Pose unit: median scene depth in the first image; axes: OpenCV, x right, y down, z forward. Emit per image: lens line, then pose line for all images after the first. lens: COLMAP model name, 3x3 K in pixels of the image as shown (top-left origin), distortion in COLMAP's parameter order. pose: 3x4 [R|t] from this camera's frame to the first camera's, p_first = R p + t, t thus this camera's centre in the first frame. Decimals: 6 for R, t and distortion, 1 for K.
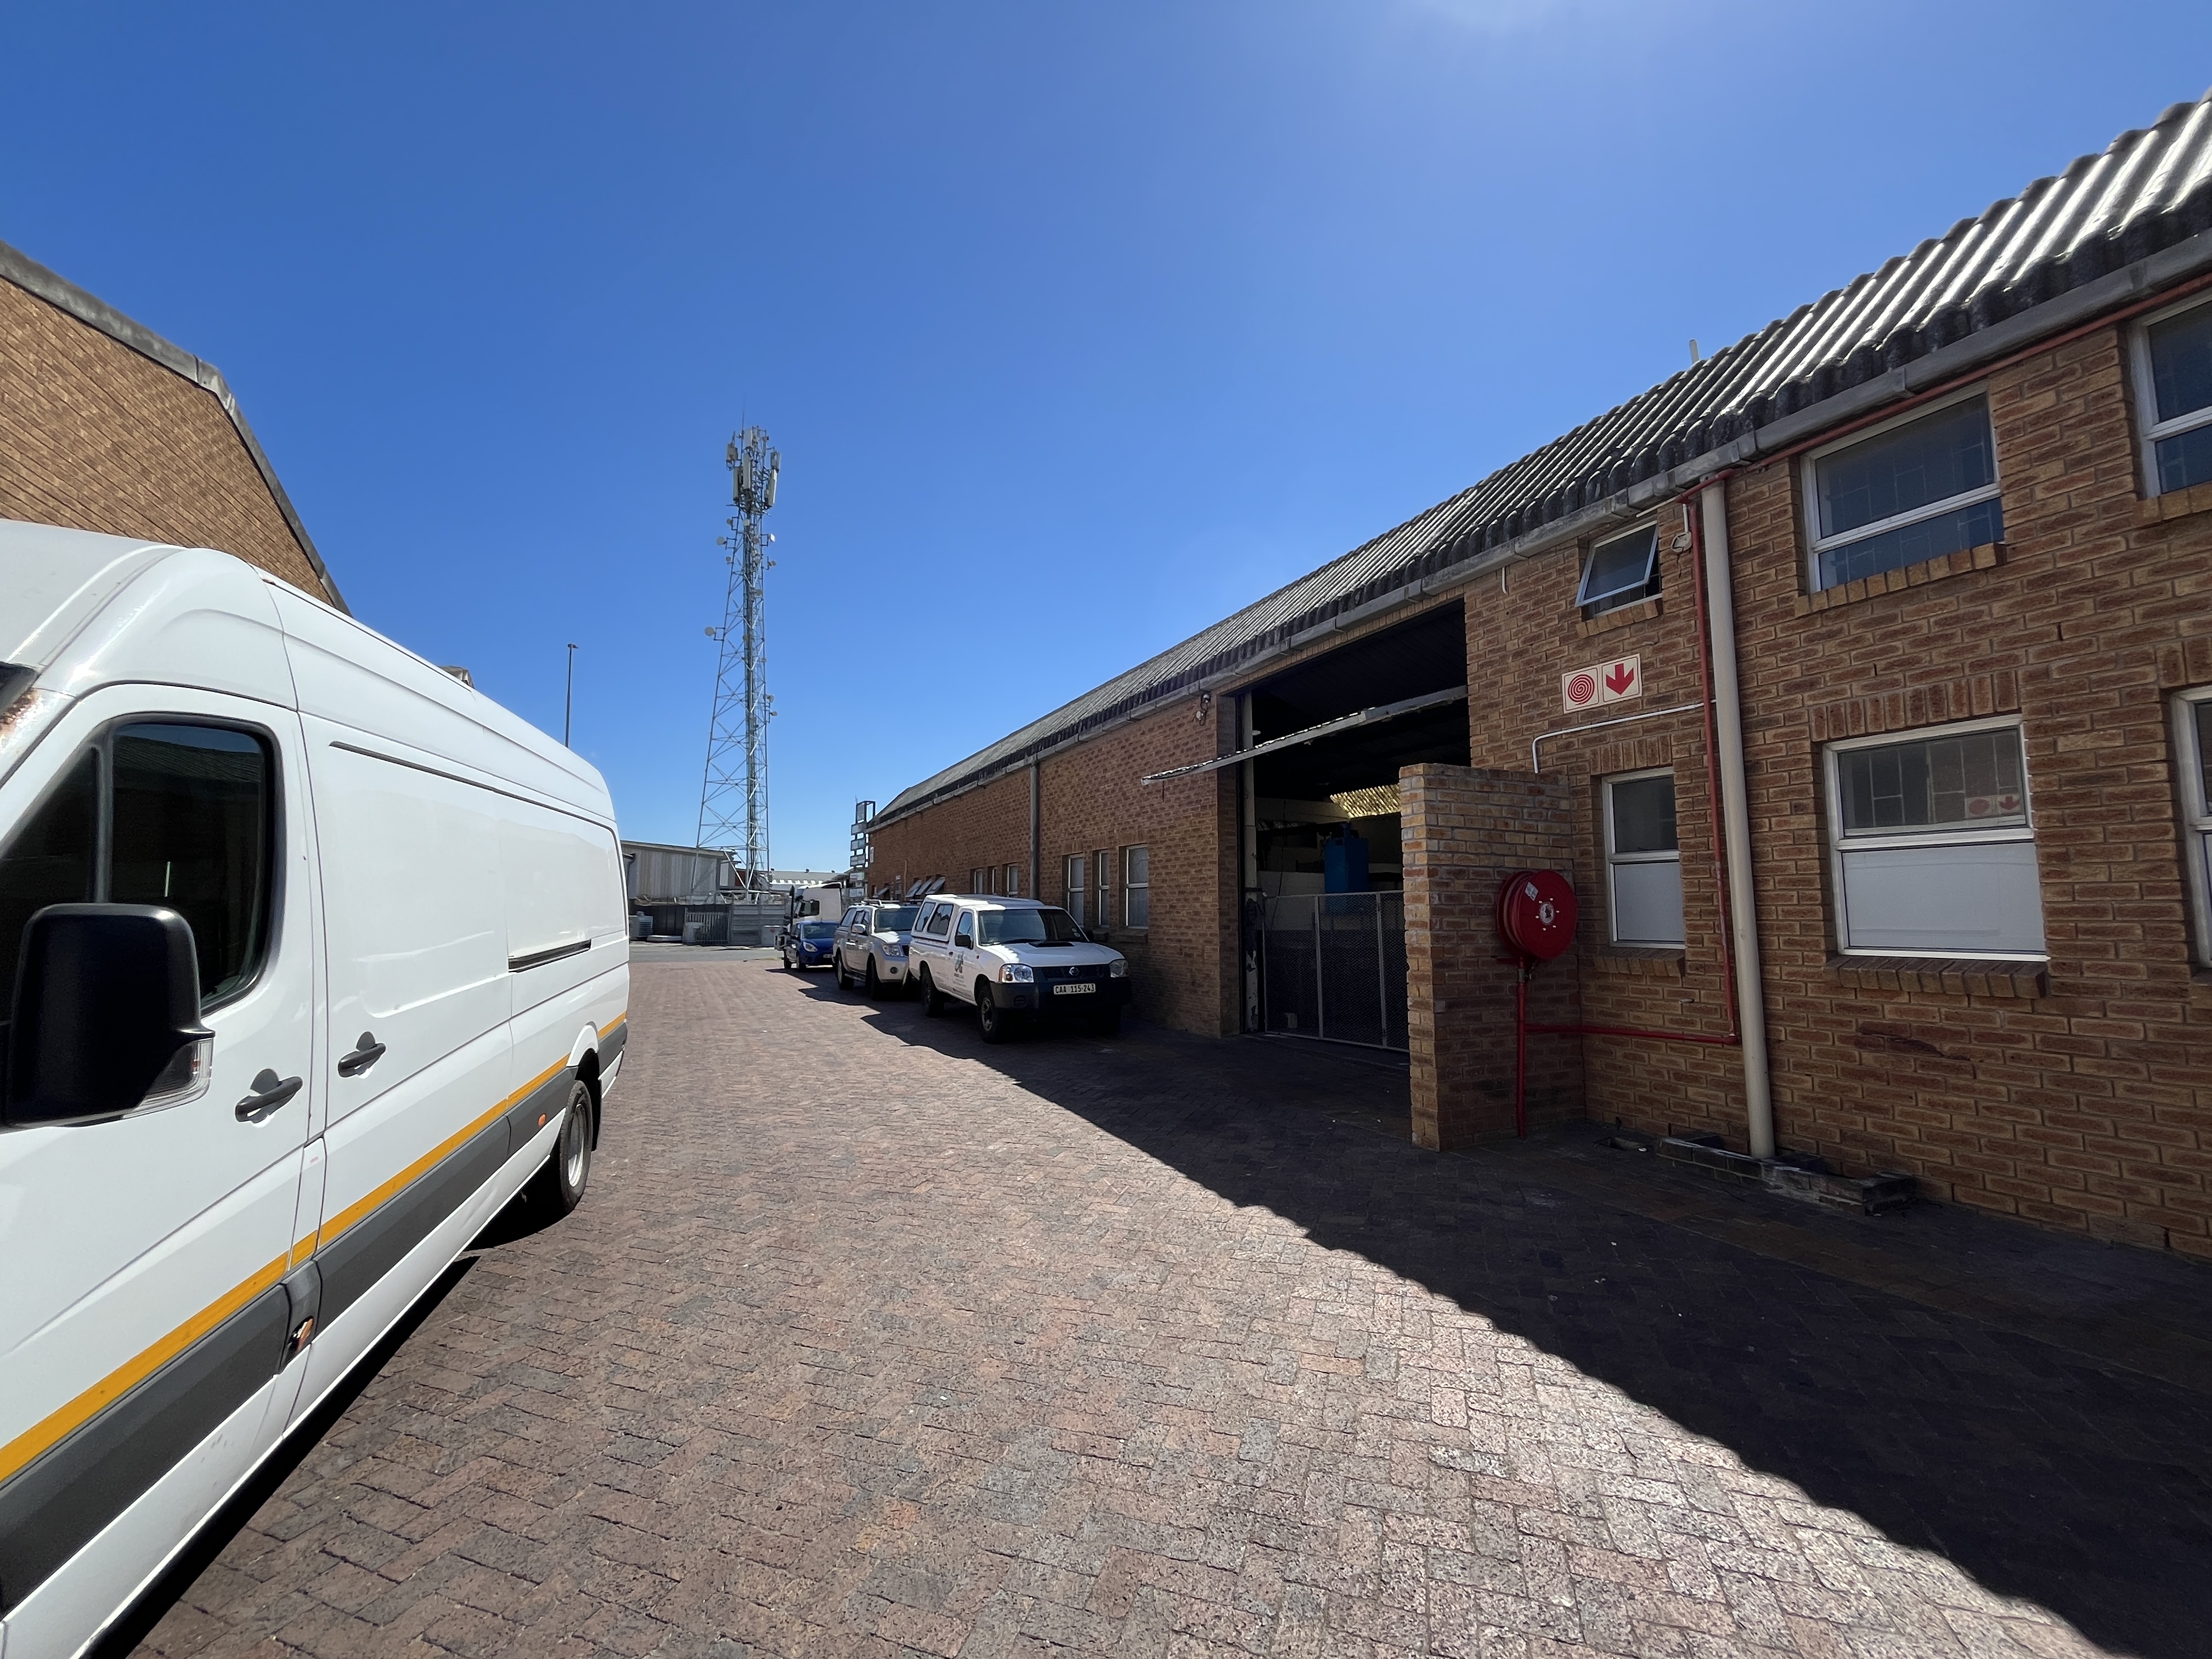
lens RADIAL K [[896.2, 0, 1093.9], [0, 896.2, 828.7], [0, 0, 1]] dist [-0.003237, 0.000596]
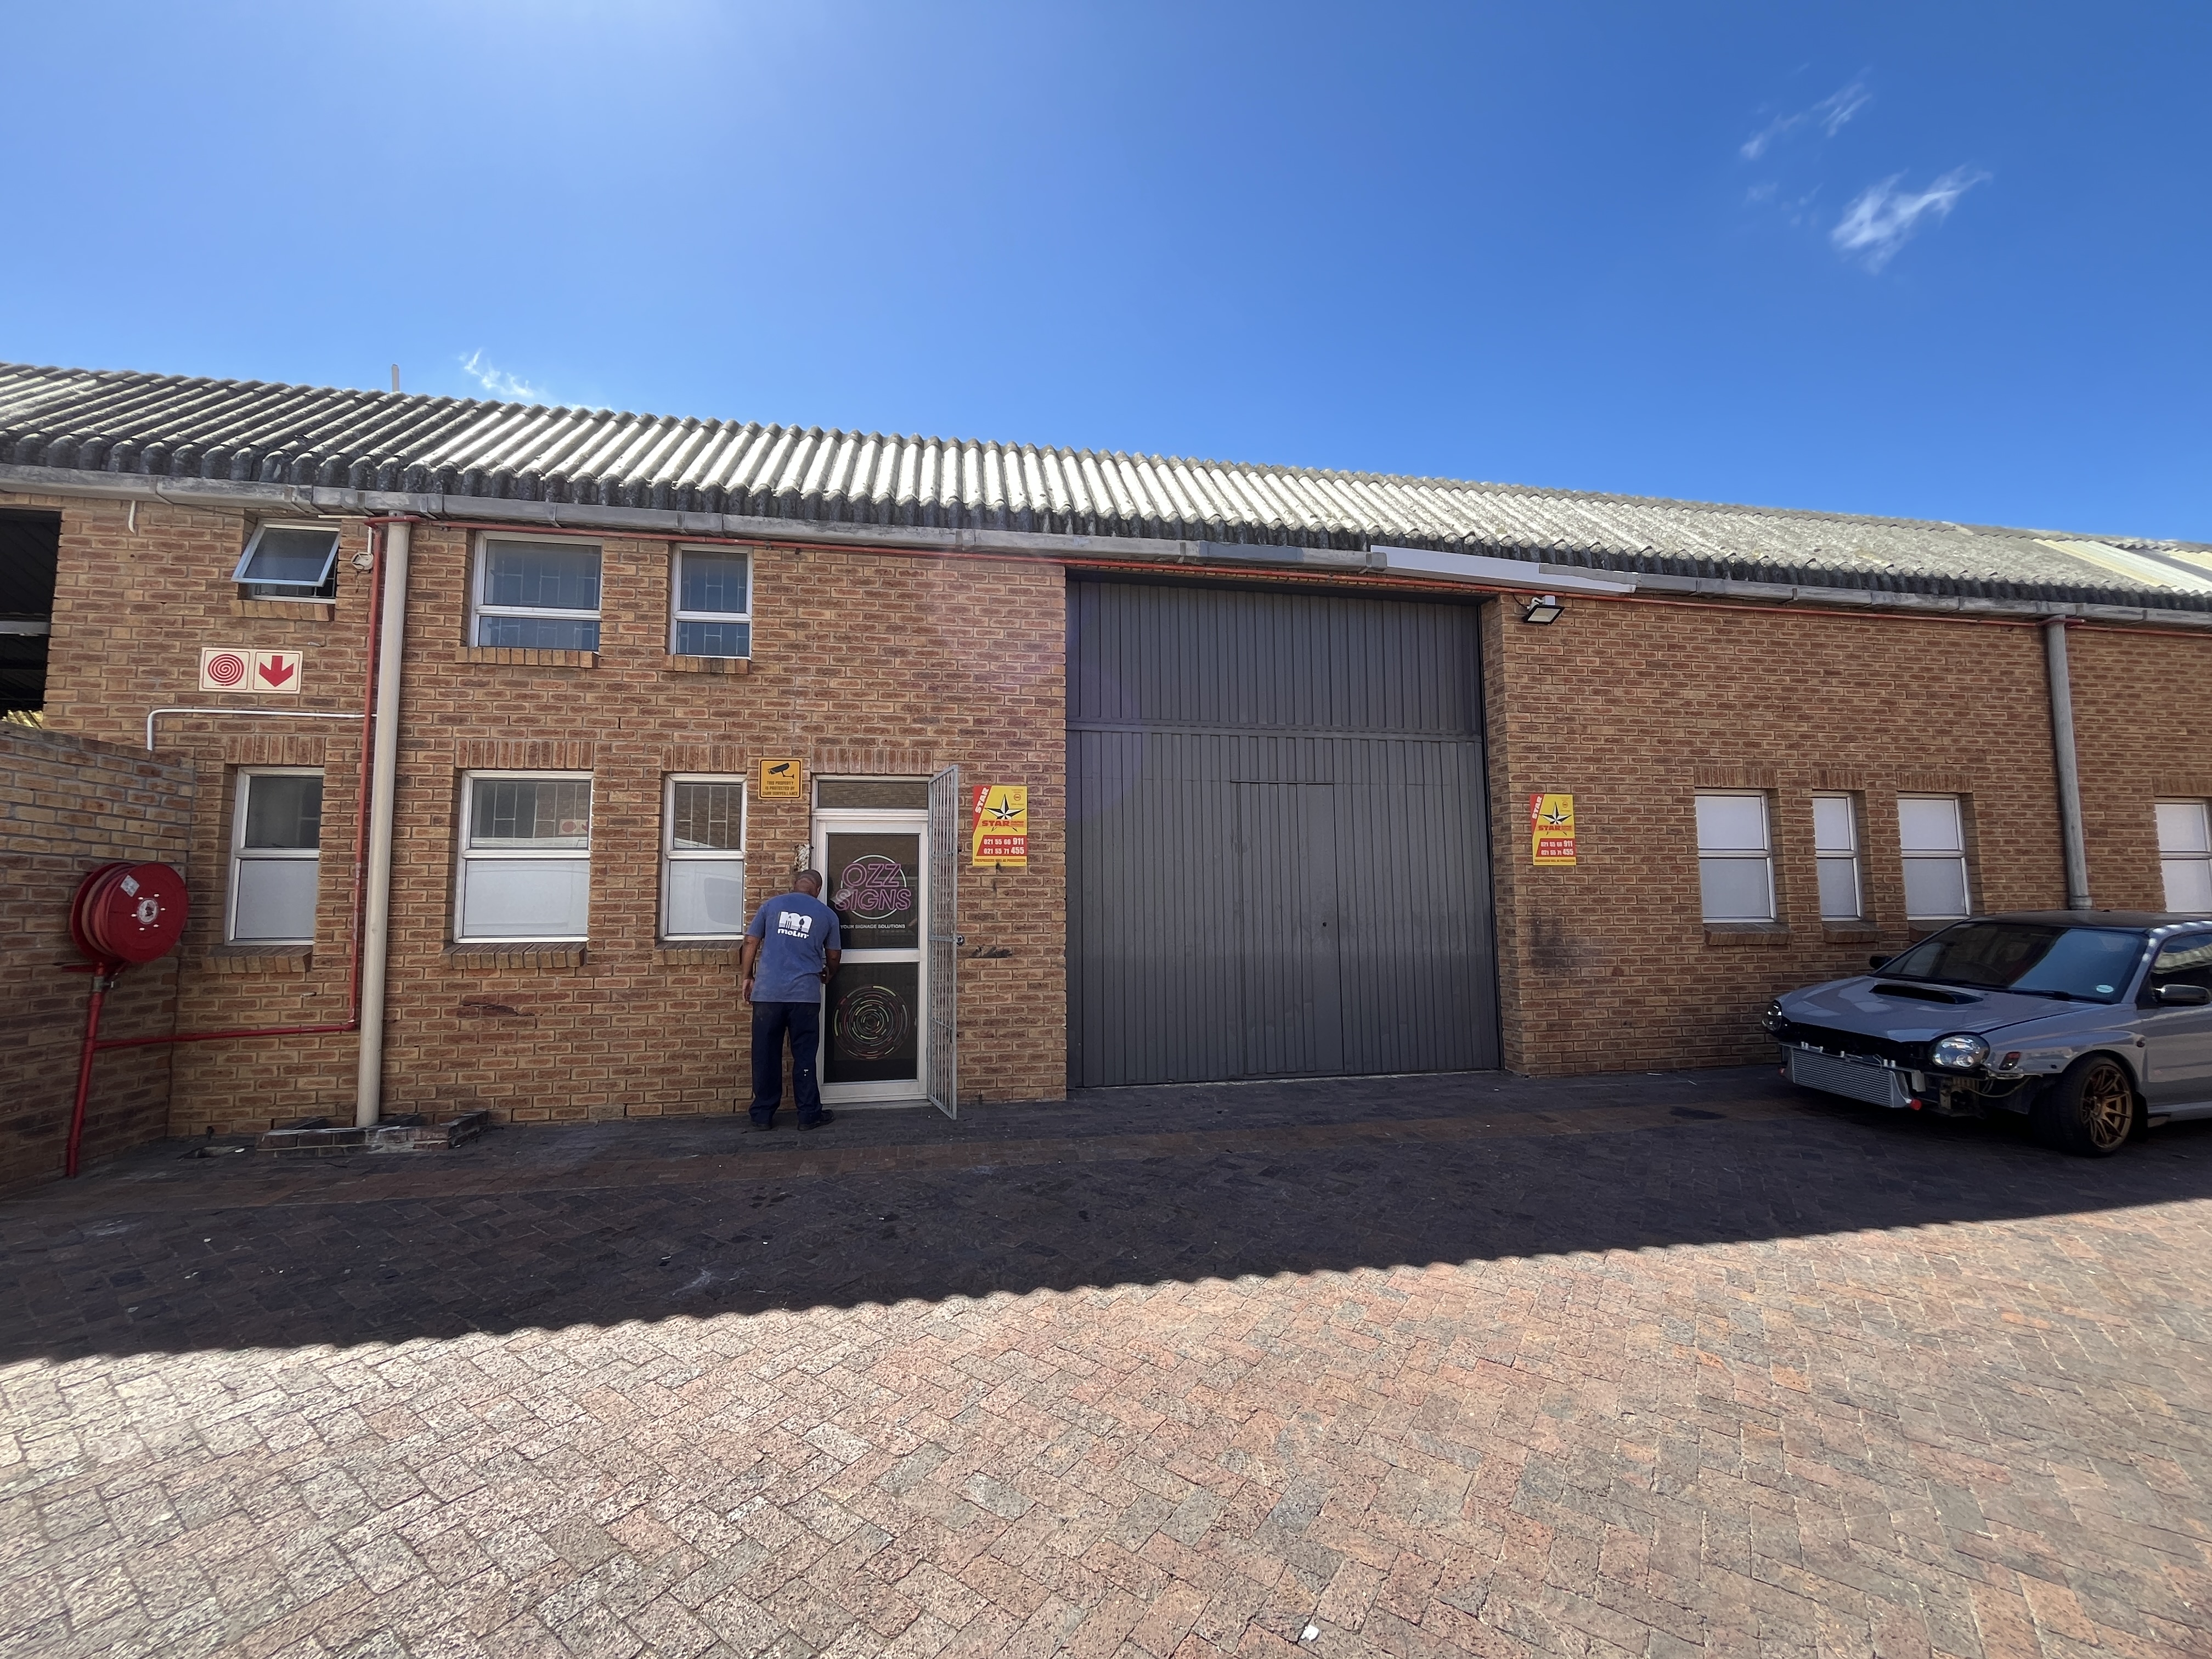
lens RADIAL K [[896.2, 0, 1093.9], [0, 896.2, 828.7], [0, 0, 1]] dist [-0.003237, 0.000596]
pose [[0.254699, 0.081465, 0.963583, -0.128401], [-0.084041, 0.994540, -0.061868, -0.012094], [-0.963362, -0.065223, 0.260155, -0.143065]]
